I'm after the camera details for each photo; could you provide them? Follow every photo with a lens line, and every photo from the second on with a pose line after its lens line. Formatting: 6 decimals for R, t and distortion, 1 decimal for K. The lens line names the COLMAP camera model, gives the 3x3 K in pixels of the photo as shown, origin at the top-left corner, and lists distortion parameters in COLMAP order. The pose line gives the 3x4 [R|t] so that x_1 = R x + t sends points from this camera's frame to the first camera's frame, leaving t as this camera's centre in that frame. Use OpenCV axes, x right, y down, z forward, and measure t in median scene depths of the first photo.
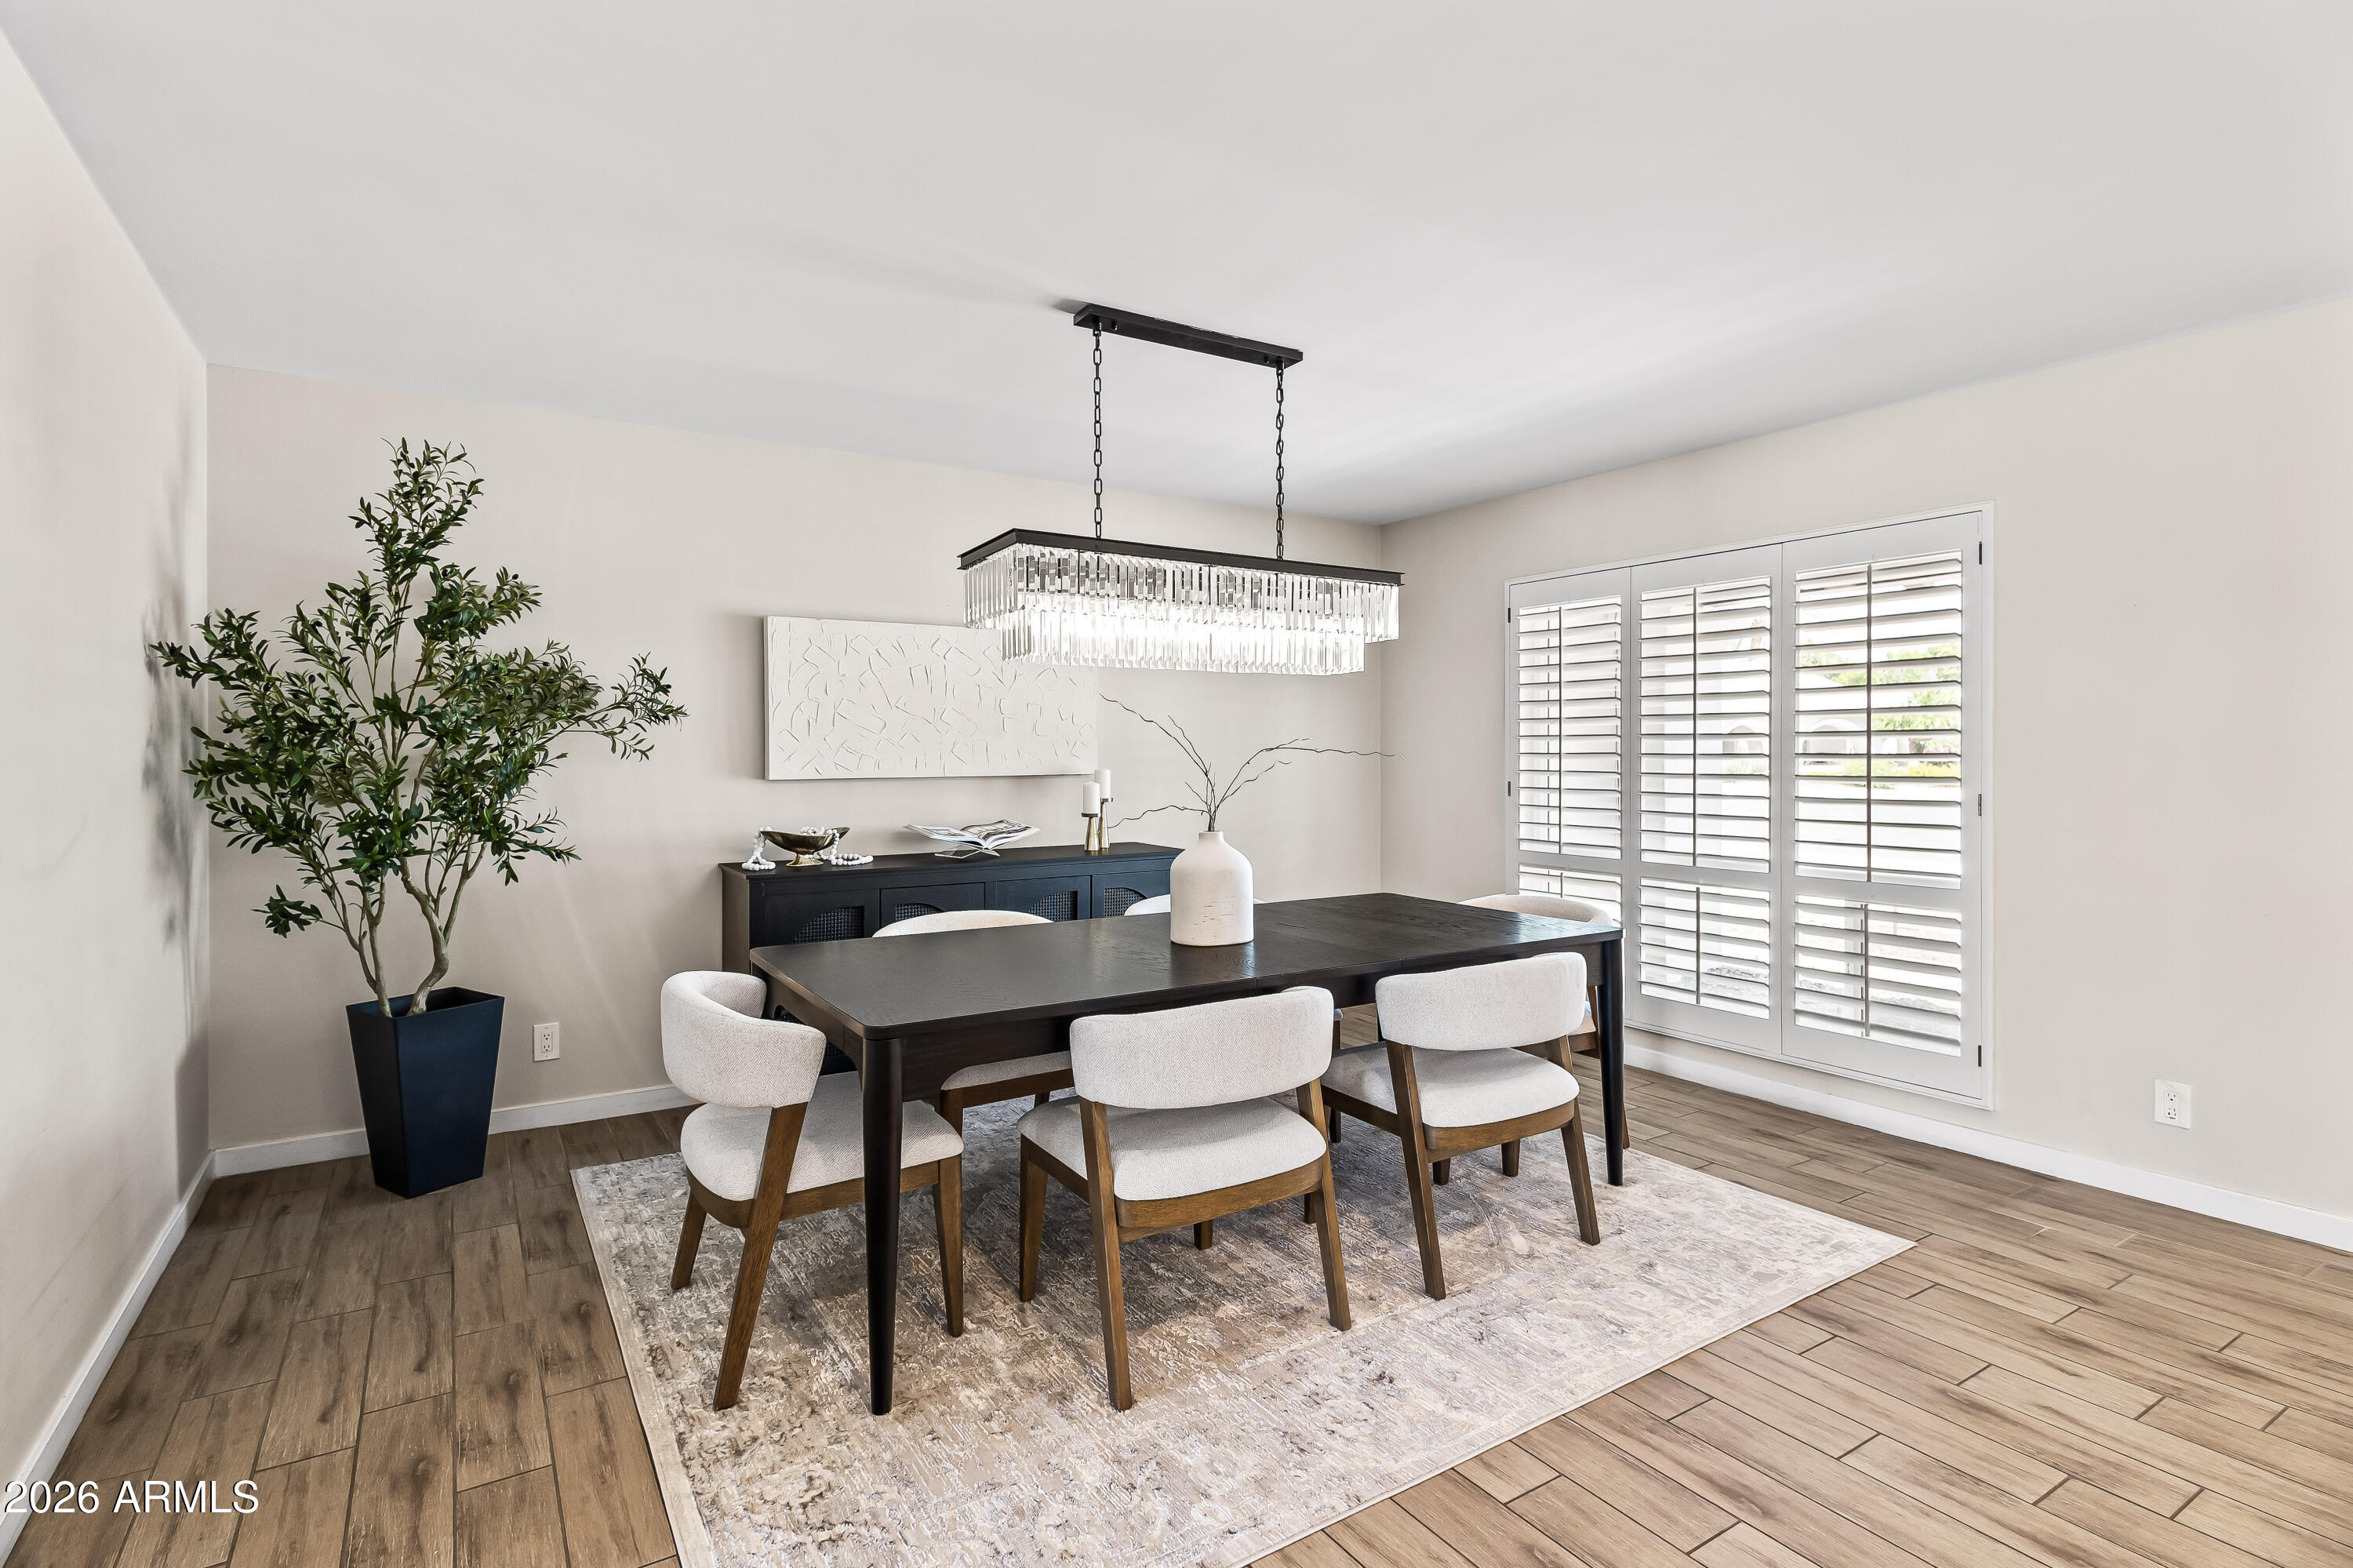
lens RADIAL K [[1169.3, 0, 1176.5], [0, 1169.3, 784.0], [0, 0, 1]] dist [-0.003827, -0.000858]
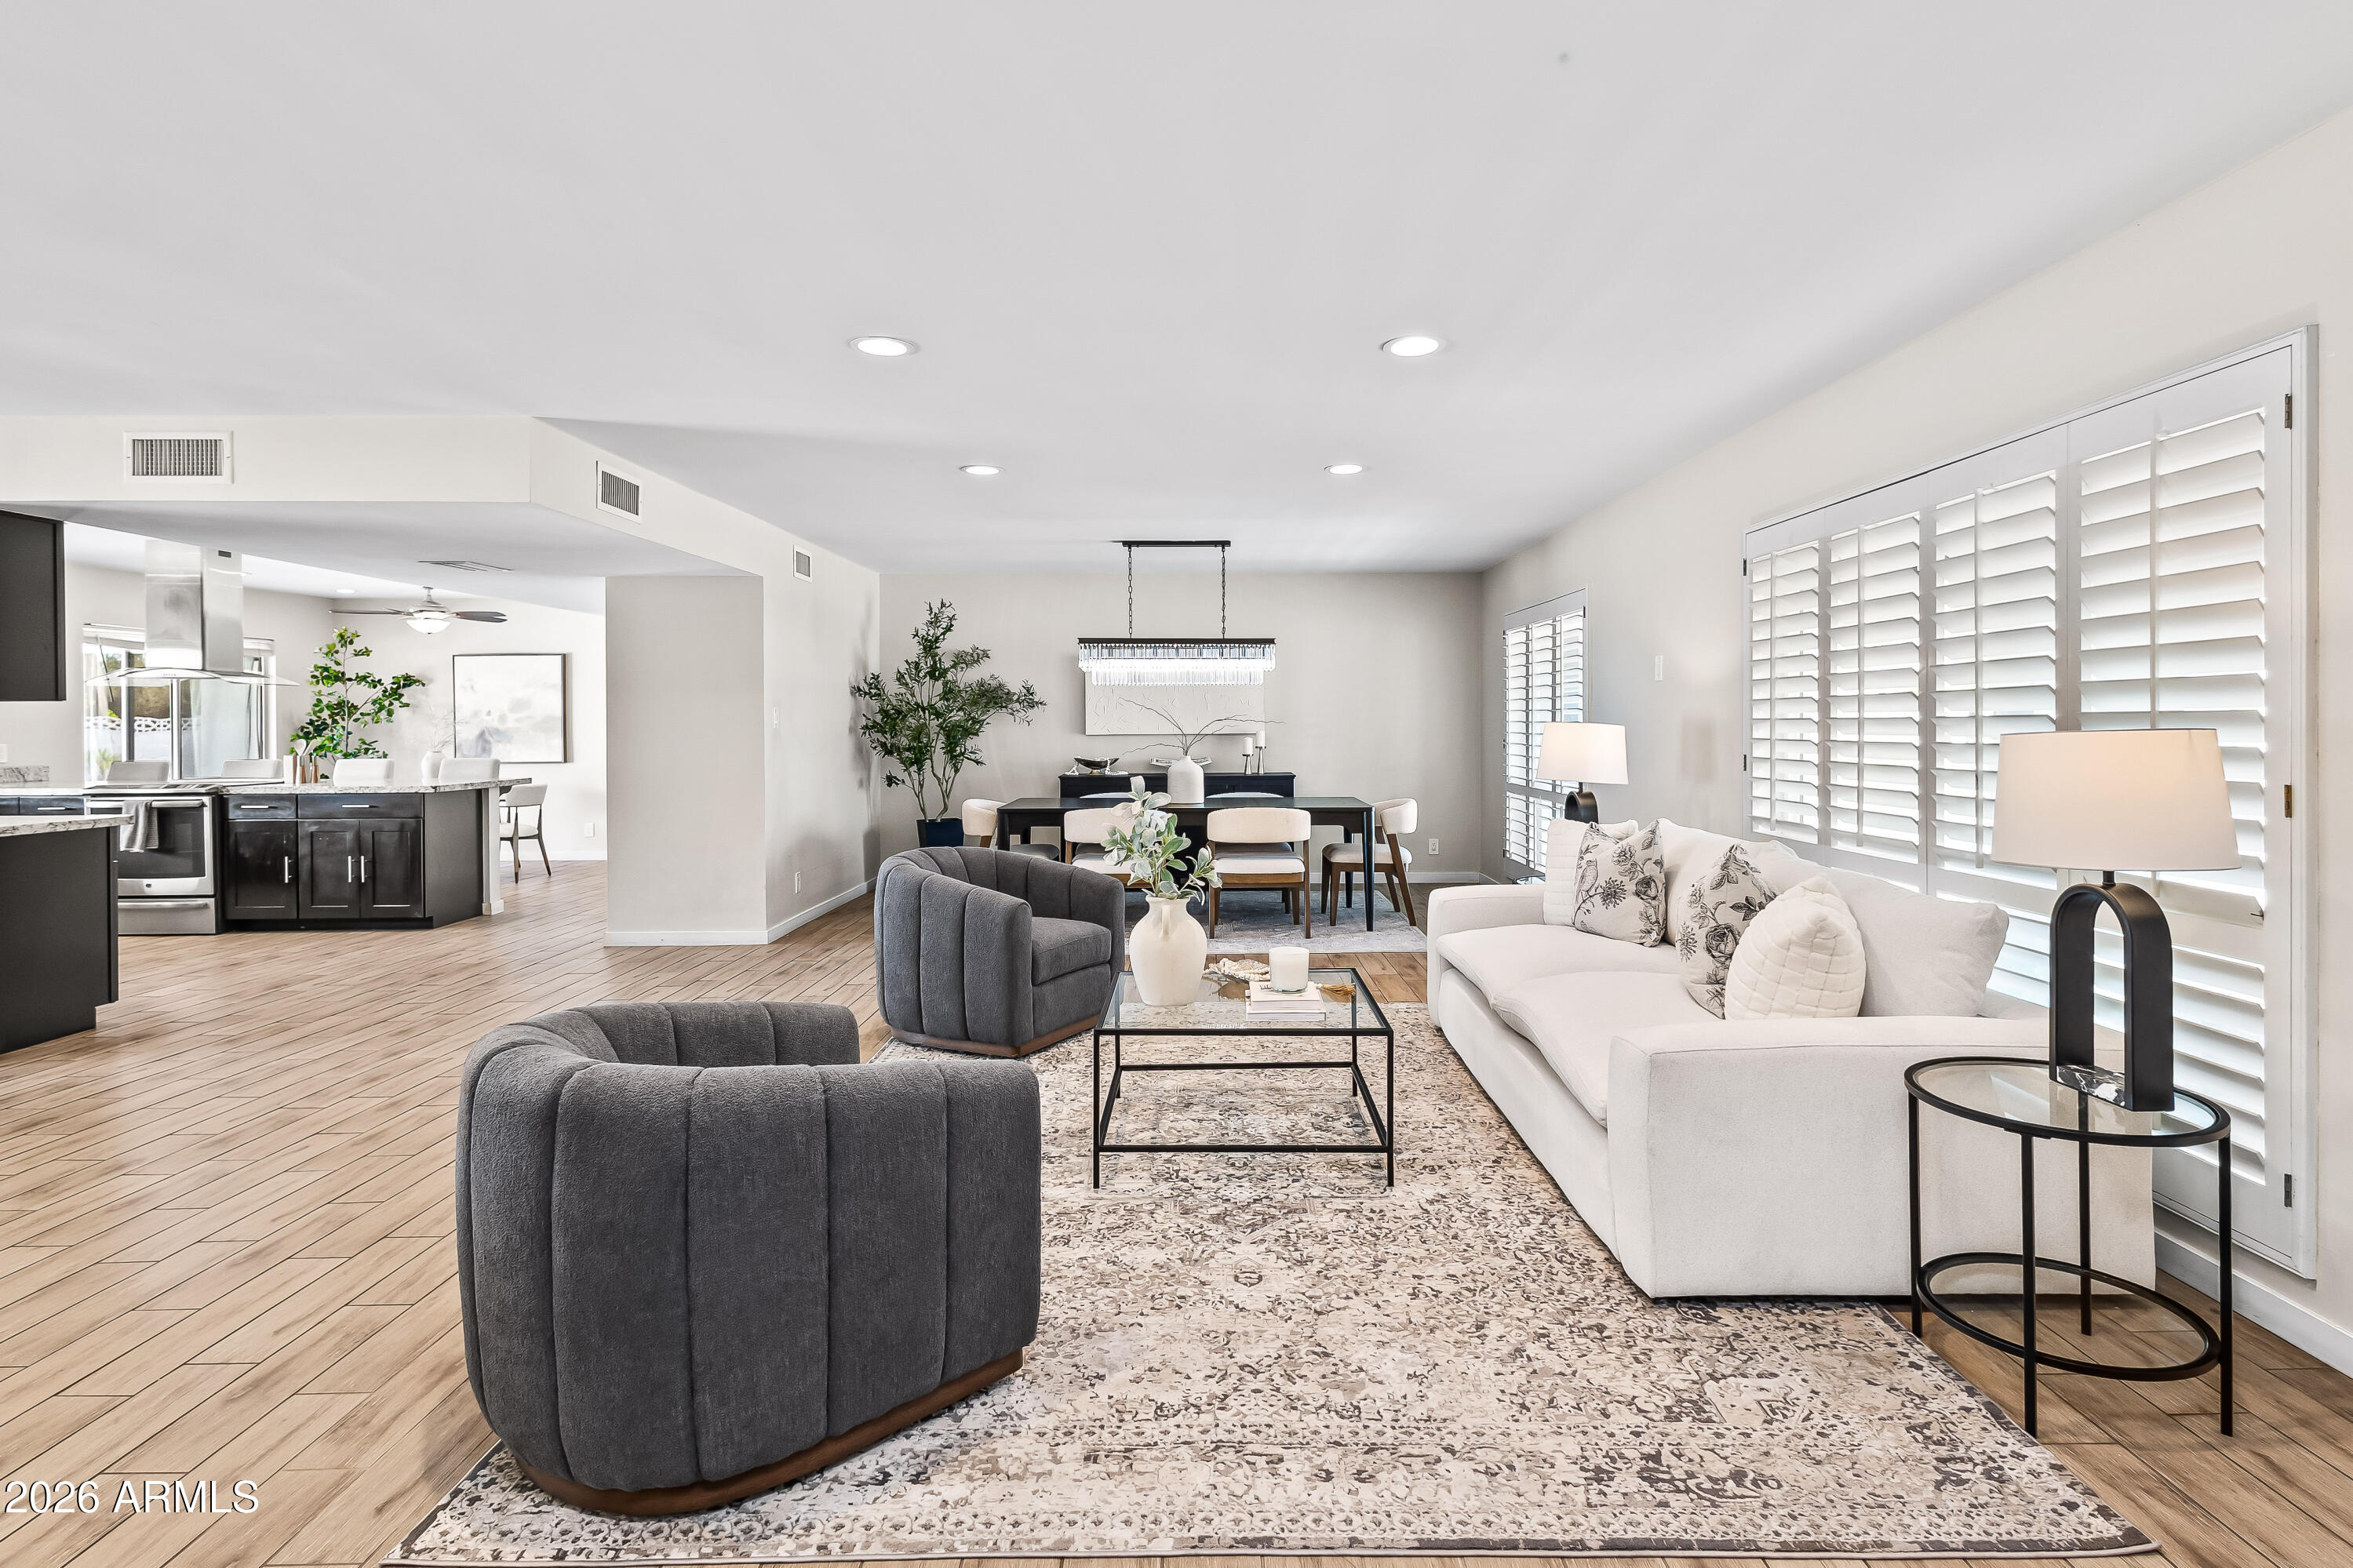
lens RADIAL K [[1169.1, 0, 1176.5], [0, 1169.1, 784.0], [0, 0, 1]] dist [-0.003827, -0.000858]
pose [[0.849121, 0.027603, -0.527476, 1.186345], [-0.013591, 0.999445, 0.030424, 0.024227], [0.528023, -0.018665, 0.849025, -0.932618]]
